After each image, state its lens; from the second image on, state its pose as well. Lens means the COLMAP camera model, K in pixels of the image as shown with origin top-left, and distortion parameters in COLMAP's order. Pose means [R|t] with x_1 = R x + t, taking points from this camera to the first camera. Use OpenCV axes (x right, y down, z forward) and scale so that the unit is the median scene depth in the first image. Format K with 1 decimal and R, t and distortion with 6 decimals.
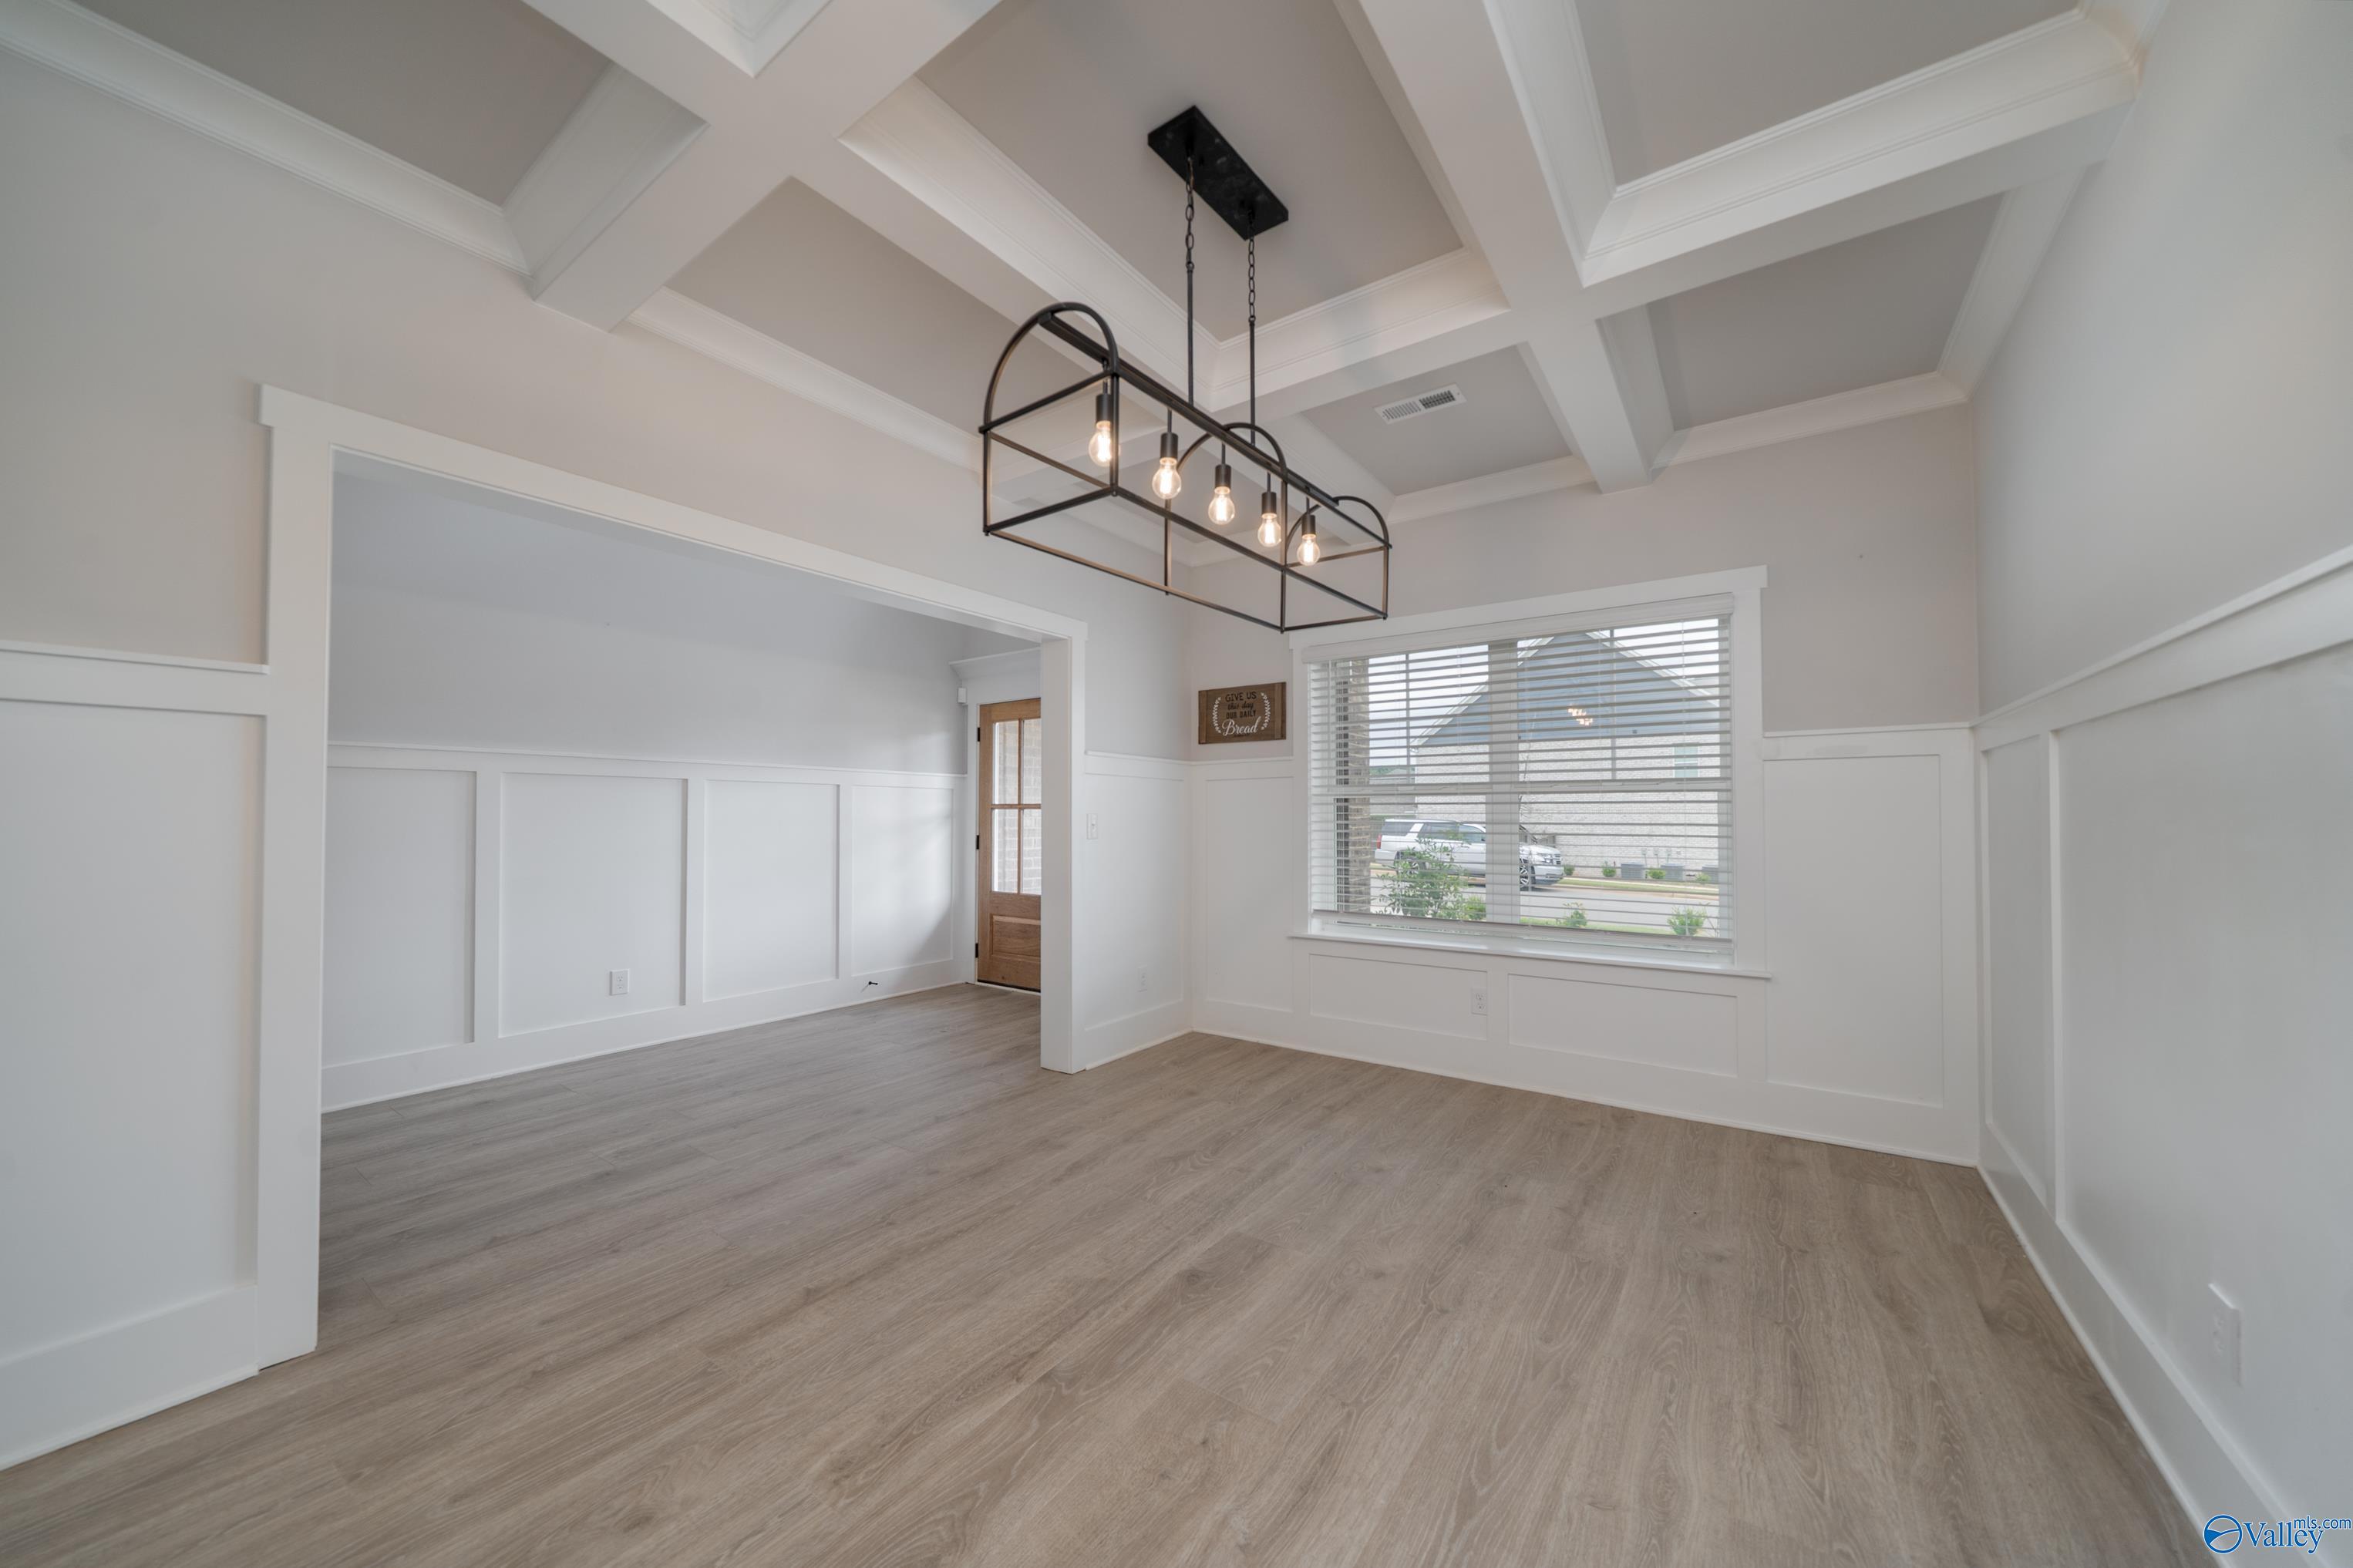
lens RADIAL K [[822.6, 0, 1184.4], [0, 822.6, 800.2], [0, 0, 1]] dist [-0.004486, 0.001134]
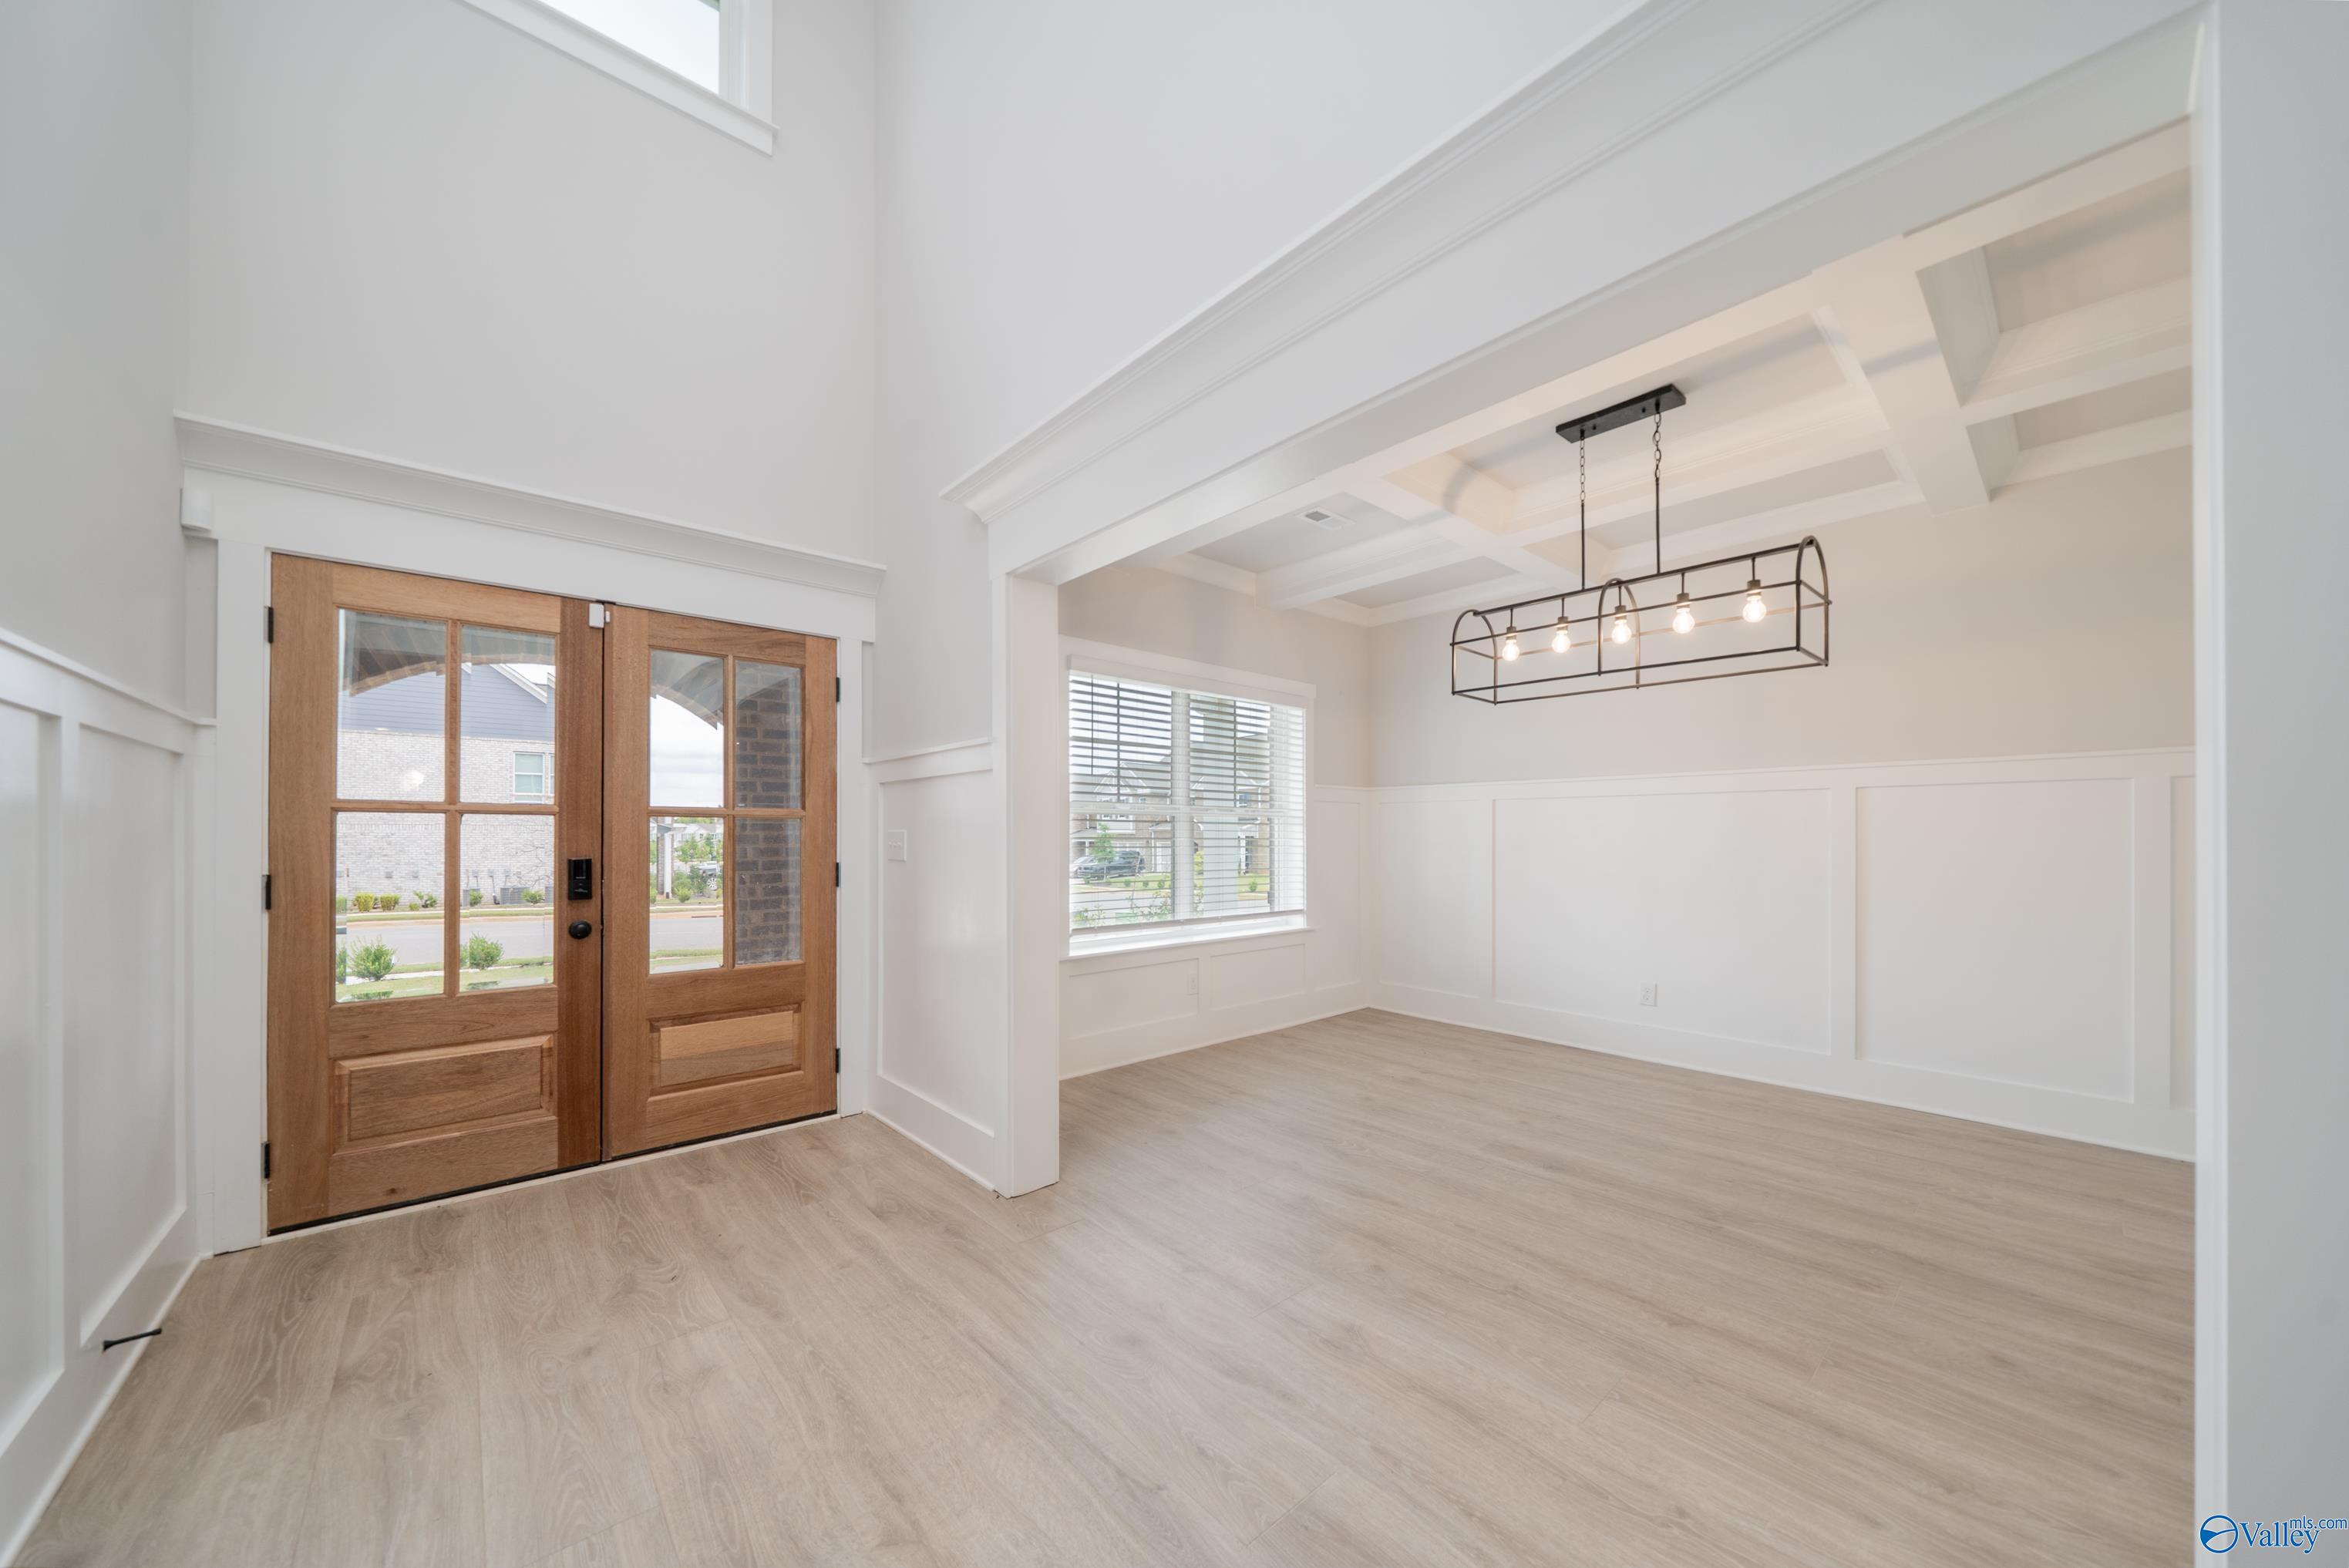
lens RADIAL K [[821.2, 0, 1172.5], [0, 821.2, 833.6], [0, 0, 1]] dist [-0.004486, 0.001134]
pose [[0.233191, 0.002959, 0.972426, -1.156887], [-0.023637, 0.999717, 0.002626, 0.023699], [-0.972144, -0.023598, 0.233195, 1.026513]]
